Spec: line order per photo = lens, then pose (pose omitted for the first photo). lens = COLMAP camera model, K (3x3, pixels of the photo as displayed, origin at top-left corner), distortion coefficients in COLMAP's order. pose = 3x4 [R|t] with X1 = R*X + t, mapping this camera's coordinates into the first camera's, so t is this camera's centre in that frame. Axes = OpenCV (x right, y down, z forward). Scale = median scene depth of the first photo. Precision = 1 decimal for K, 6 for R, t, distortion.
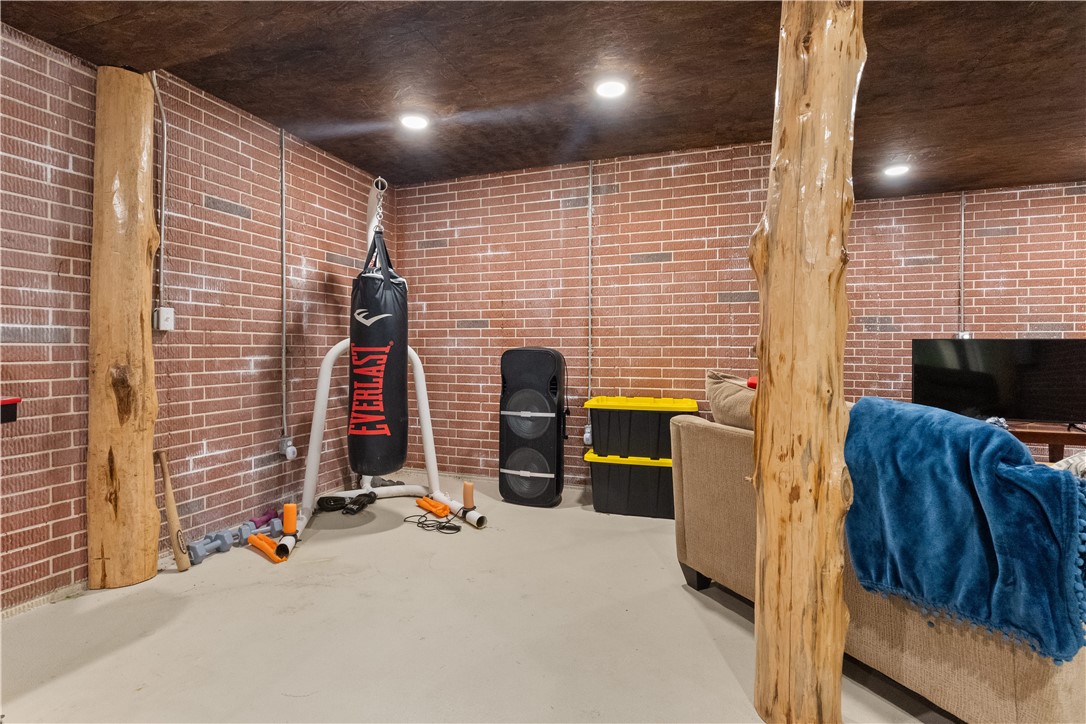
lens RADIAL K [[506.1, 0, 540.4], [0, 506.1, 352.9], [0, 0, 1]] dist [-0.001248, -0.001044]
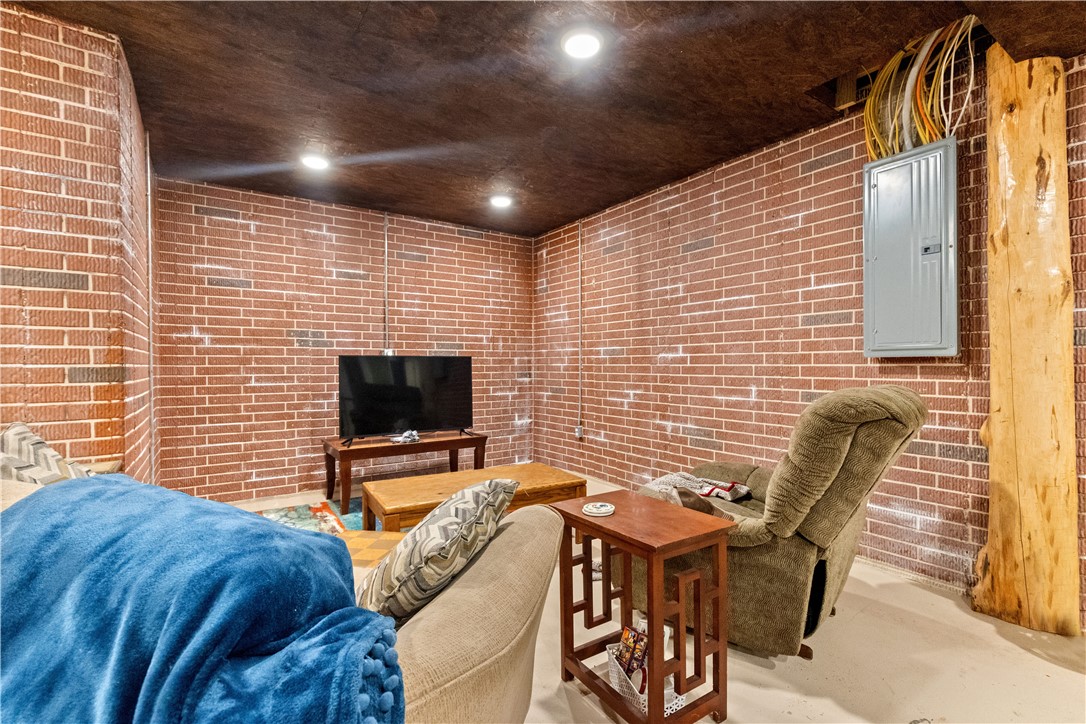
lens RADIAL K [[506.1, 0, 542.5], [0, 506.1, 363.5], [0, 0, 1]] dist [-0.001248, -0.001044]
pose [[0.584271, -0.003579, 0.811551, 0.181876], [0.012552, 0.999911, -0.004626, -0.003026], [-0.811462, 0.012889, 0.584263, 0.140702]]
